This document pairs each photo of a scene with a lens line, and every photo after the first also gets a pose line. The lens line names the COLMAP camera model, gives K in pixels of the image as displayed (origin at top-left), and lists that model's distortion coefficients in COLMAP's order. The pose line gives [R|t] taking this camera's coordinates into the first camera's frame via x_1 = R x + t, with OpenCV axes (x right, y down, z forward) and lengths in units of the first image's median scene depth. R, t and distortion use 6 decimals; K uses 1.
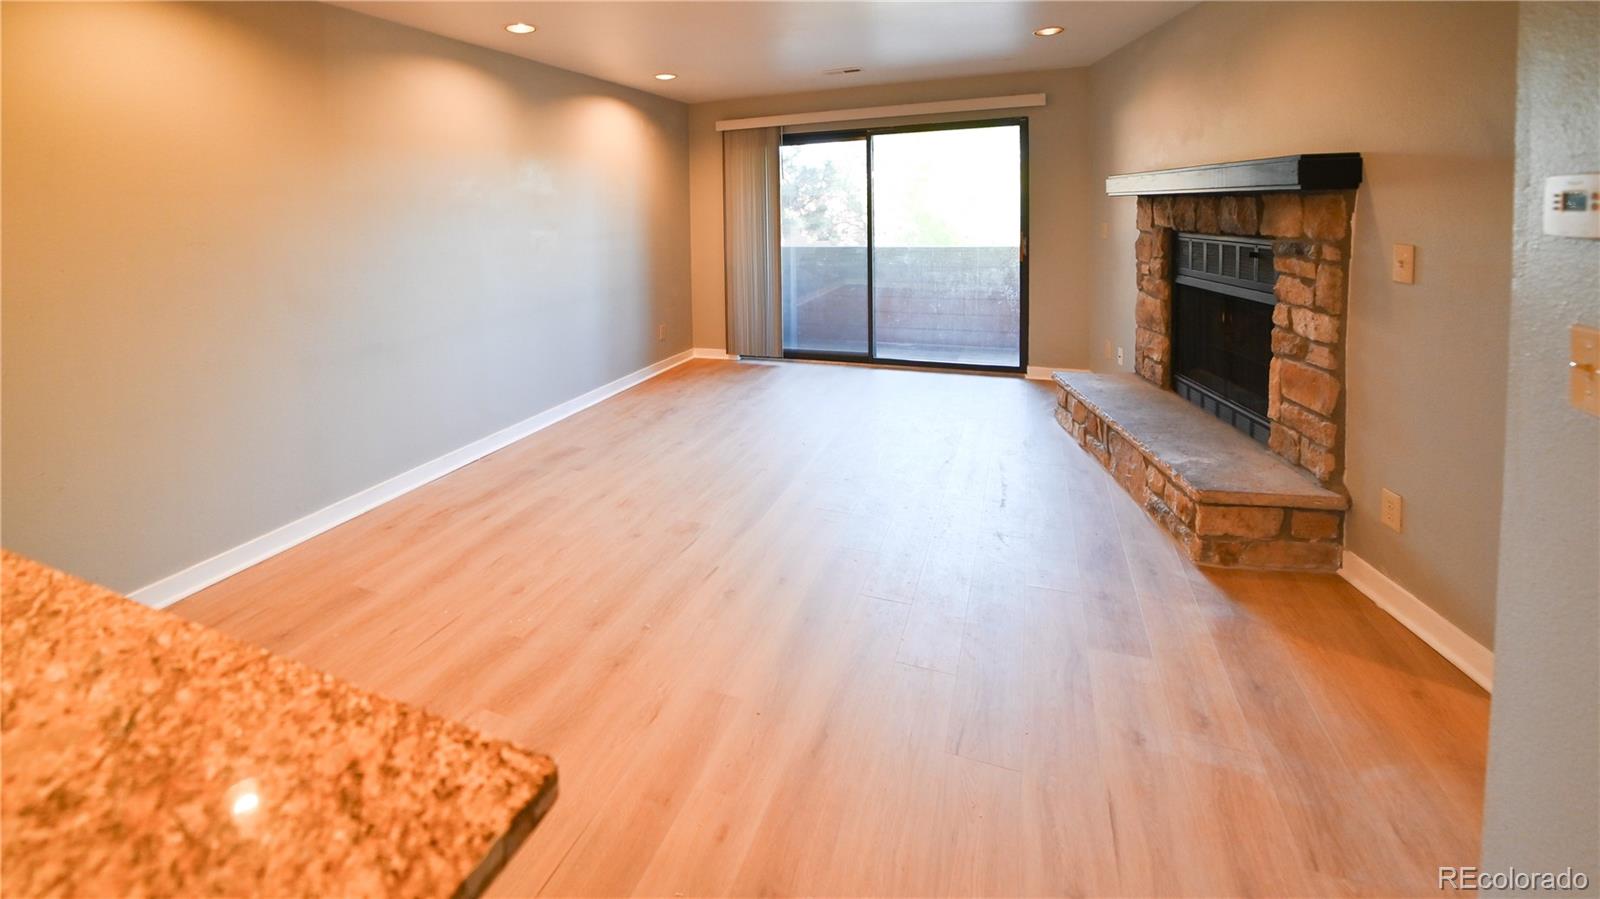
lens RADIAL K [[786.2, 0, 800.0], [0, 786.2, 449.5], [0, 0, 1]] dist [-0.001787, -0.000211]
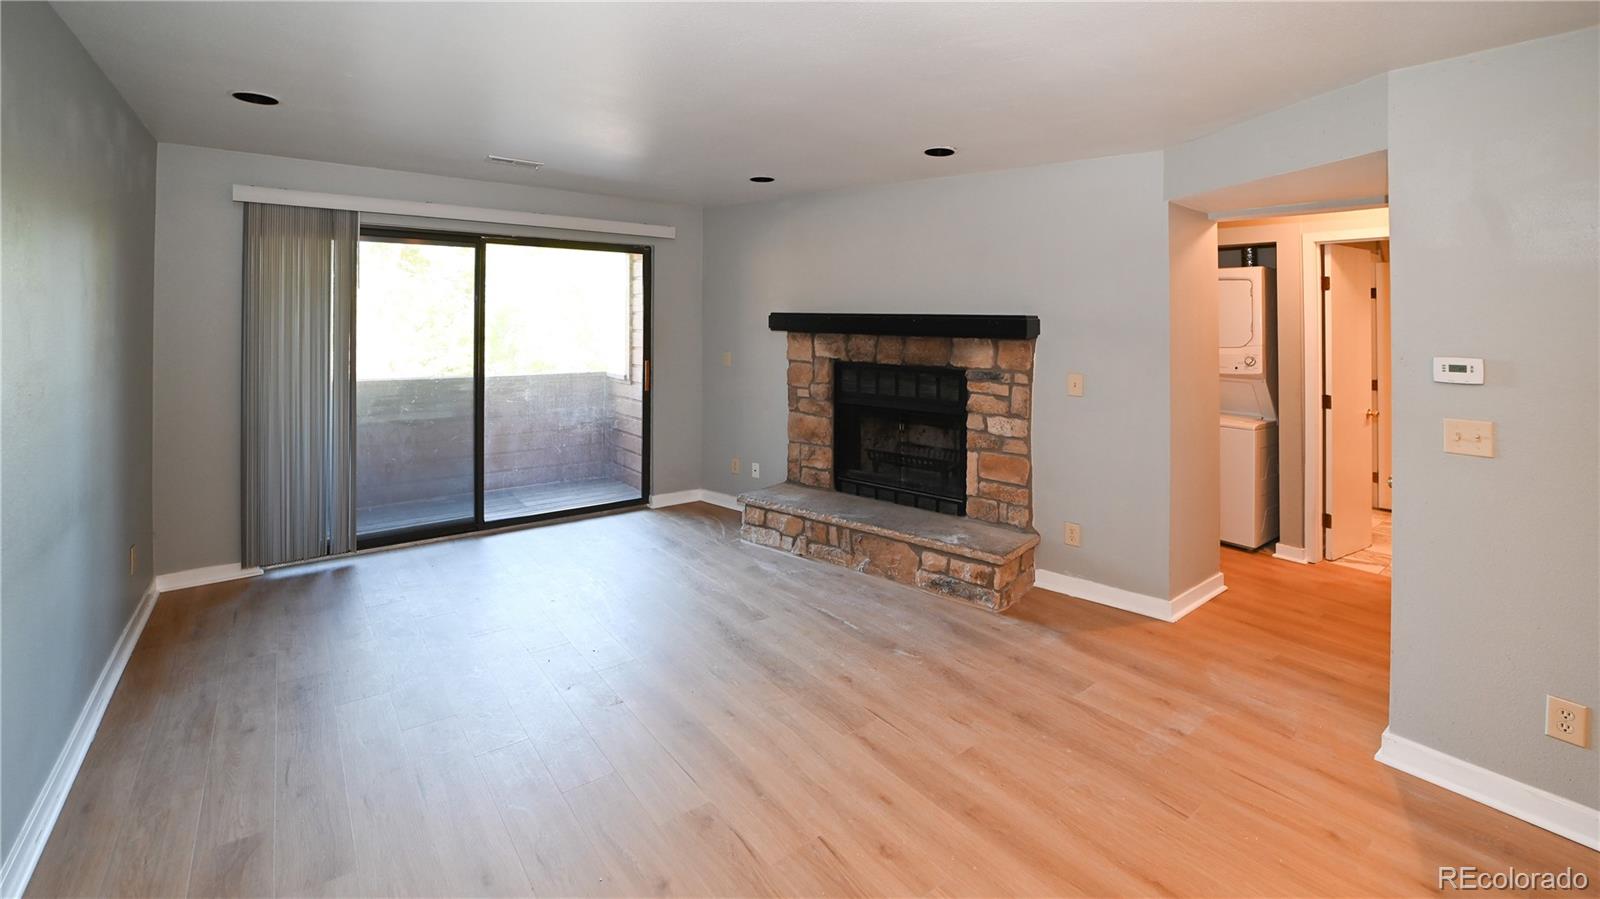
lens RADIAL K [[786.2, 0, 800.0], [0, 786.2, 449.5], [0, 0, 1]] dist [-0.001787, -0.000211]
pose [[0.428735, -0.122873, 0.895036, -0.770953], [0.233905, 0.972024, 0.021399, -0.222013], [-0.872625, 0.200179, 0.445481, 0.646091]]
